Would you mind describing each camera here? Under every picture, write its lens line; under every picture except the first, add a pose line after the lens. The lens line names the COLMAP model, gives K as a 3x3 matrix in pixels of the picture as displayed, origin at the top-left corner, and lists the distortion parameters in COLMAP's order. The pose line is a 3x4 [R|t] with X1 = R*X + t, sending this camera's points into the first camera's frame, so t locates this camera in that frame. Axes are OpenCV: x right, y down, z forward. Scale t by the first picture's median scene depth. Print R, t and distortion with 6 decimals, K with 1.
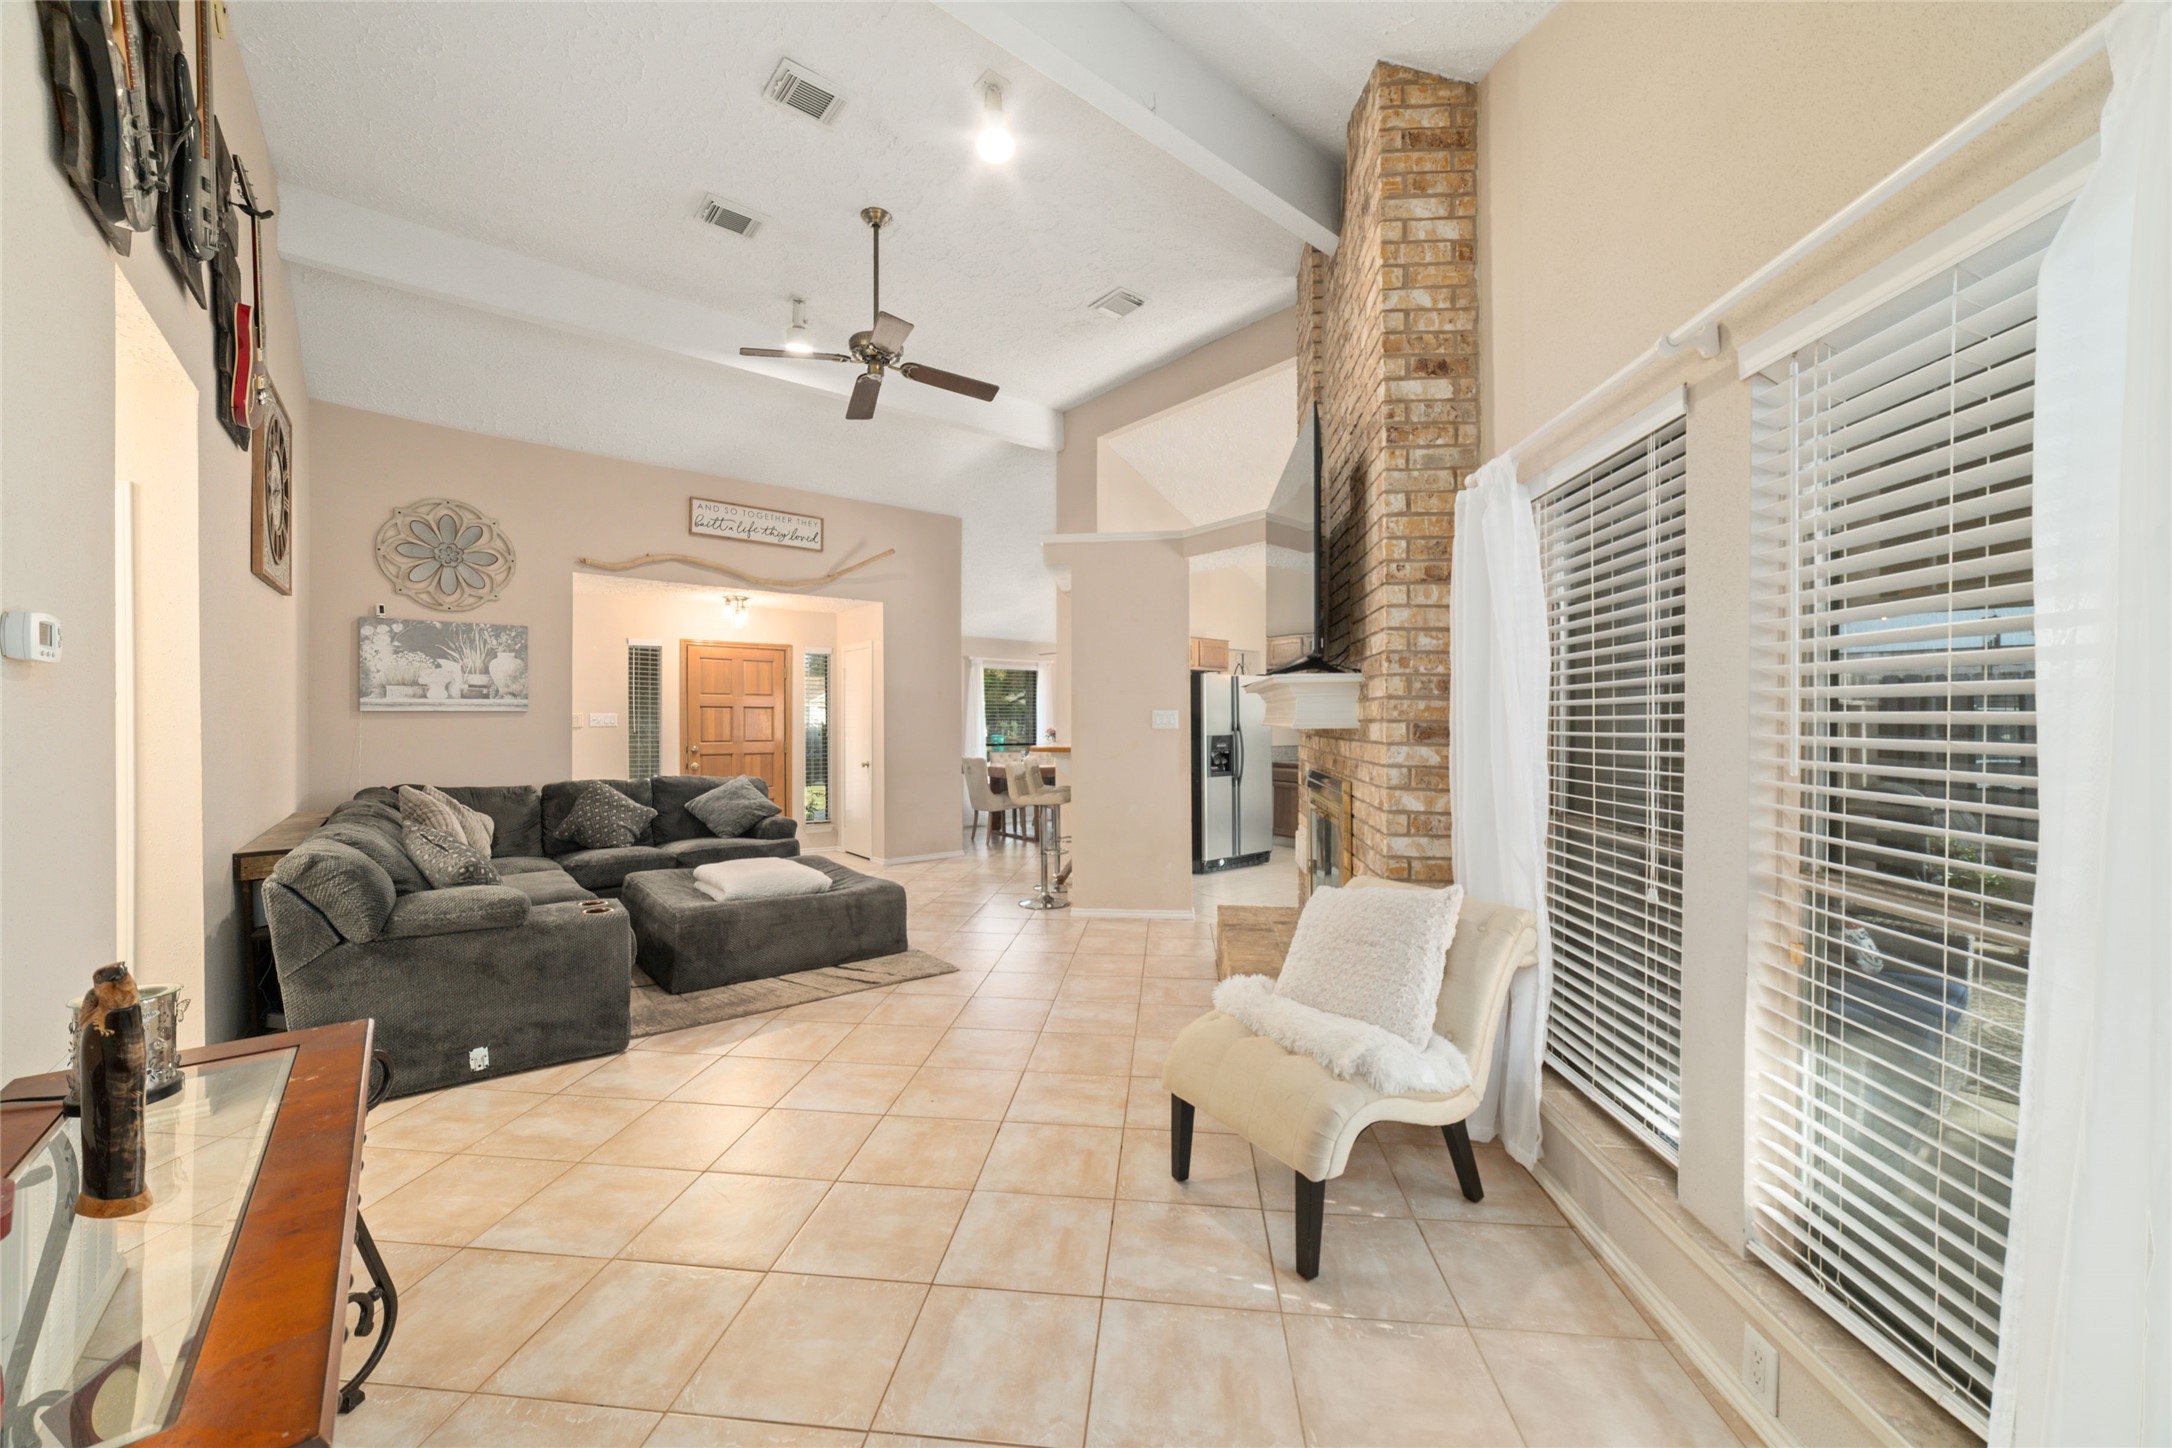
lens RADIAL K [[817.7, 0, 1086.0], [0, 817.7, 724.0], [0, 0, 1]] dist [-0.030741, 0.008696]
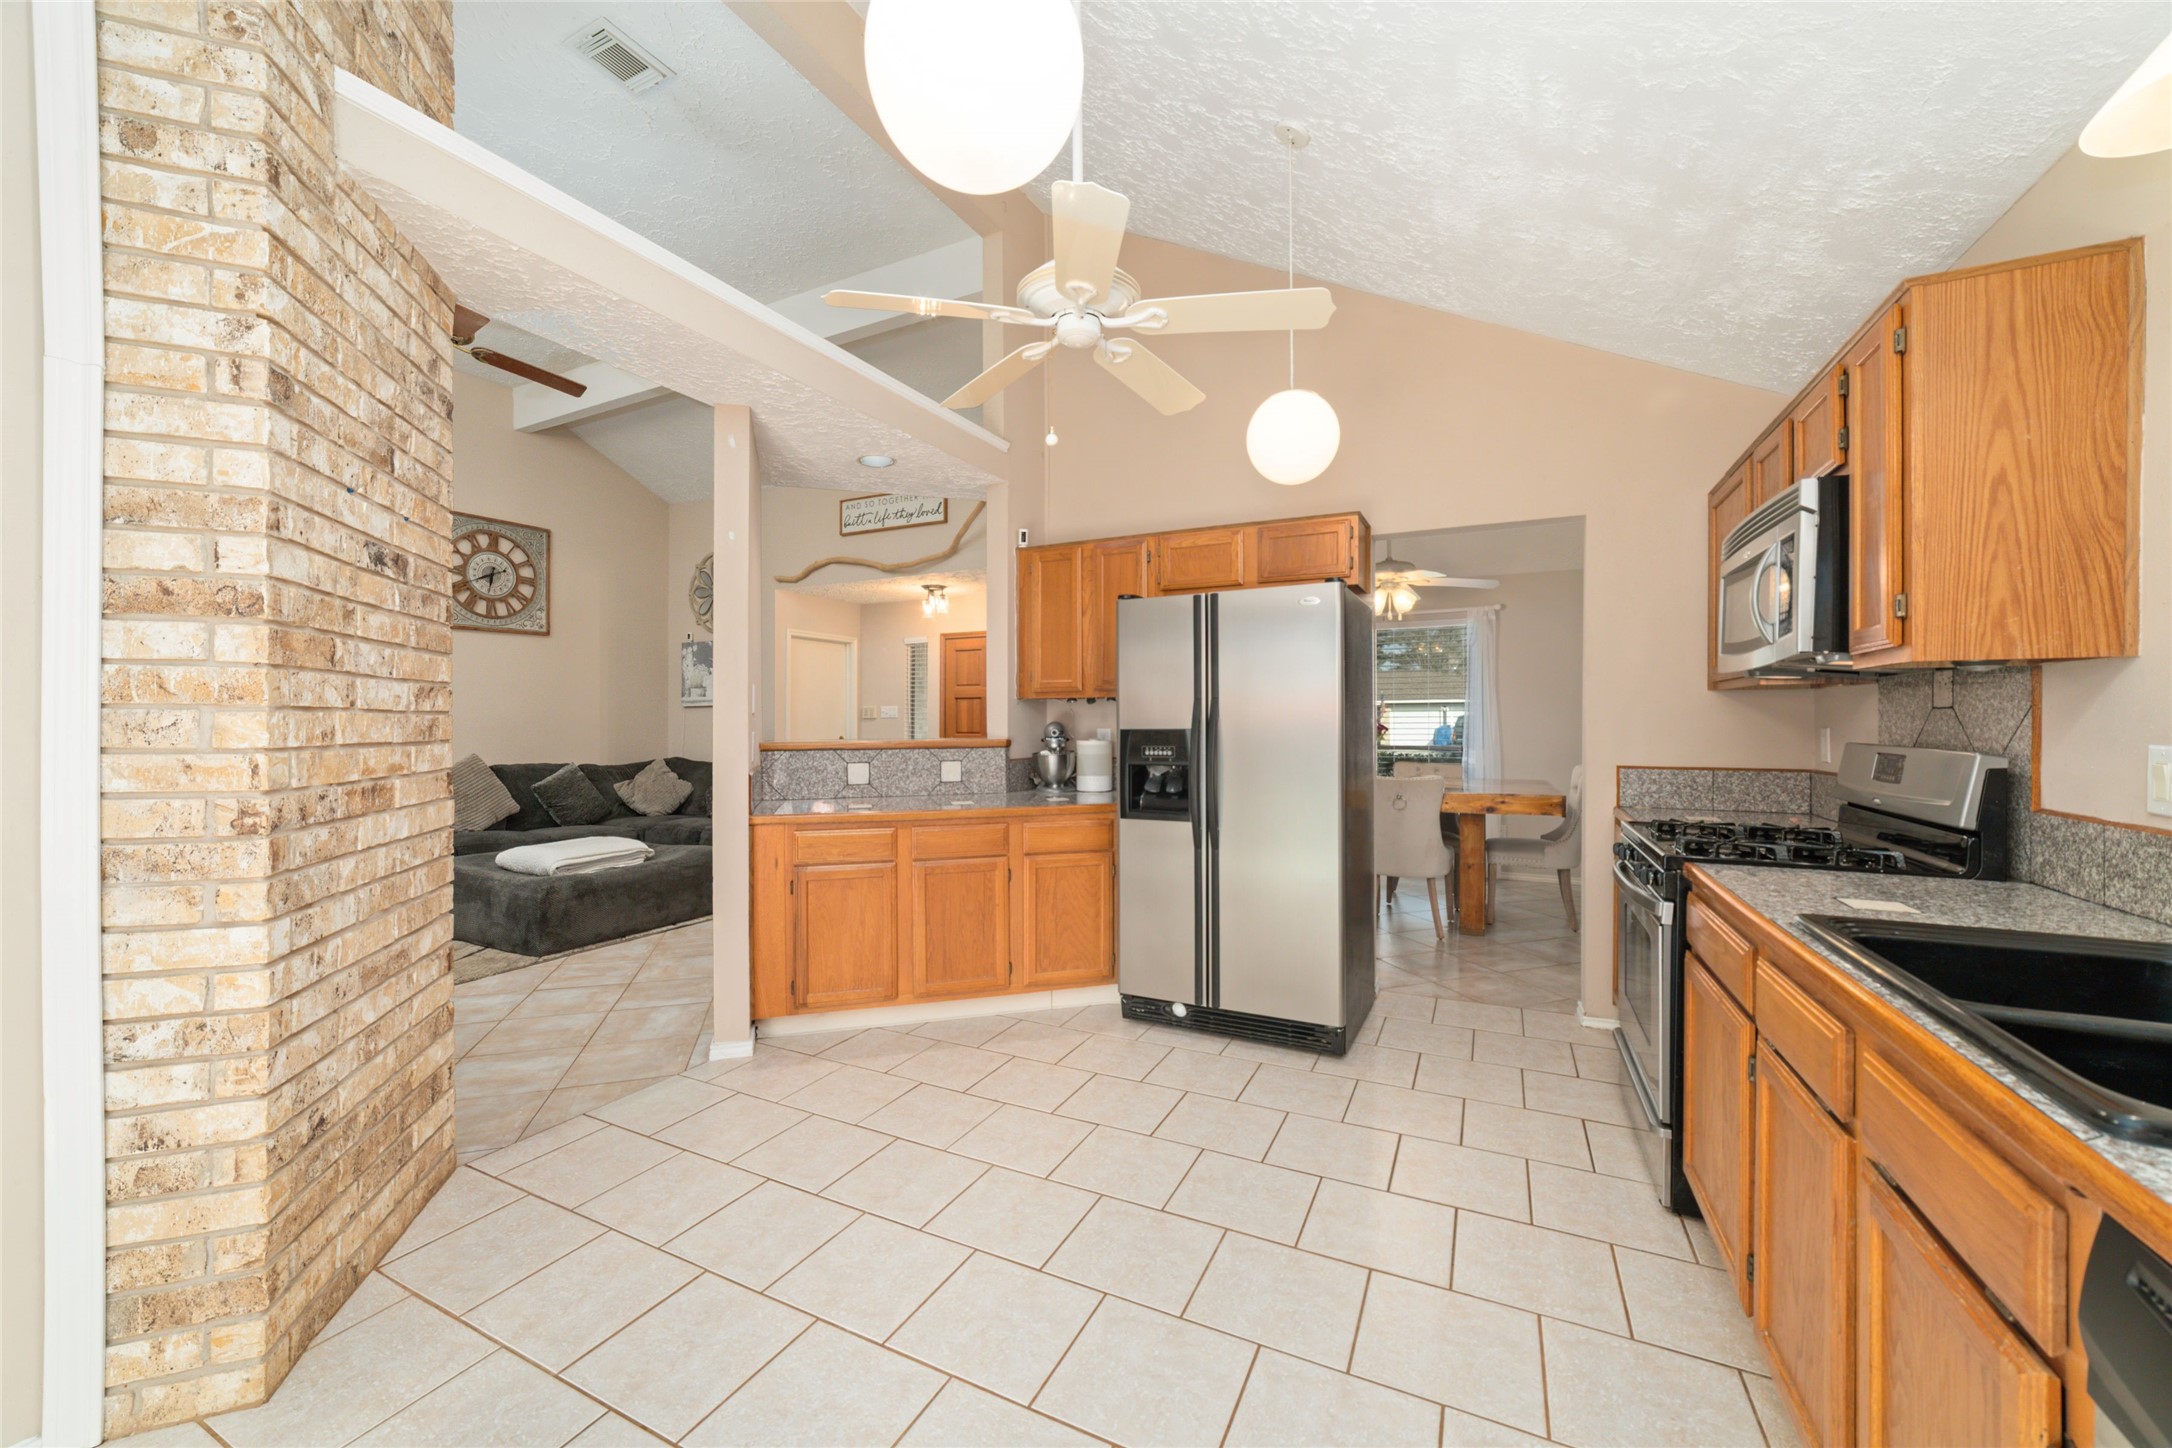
lens RADIAL K [[817.7, 0, 1086.0], [0, 817.7, 724.0], [0, 0, 1]] dist [-0.030741, 0.008696]
pose [[0.416154, 0.003871, -0.909286, 0.570764], [0.000249, 0.999990, 0.004371, 0.007779], [0.909294, -0.002045, 0.416149, 0.780794]]
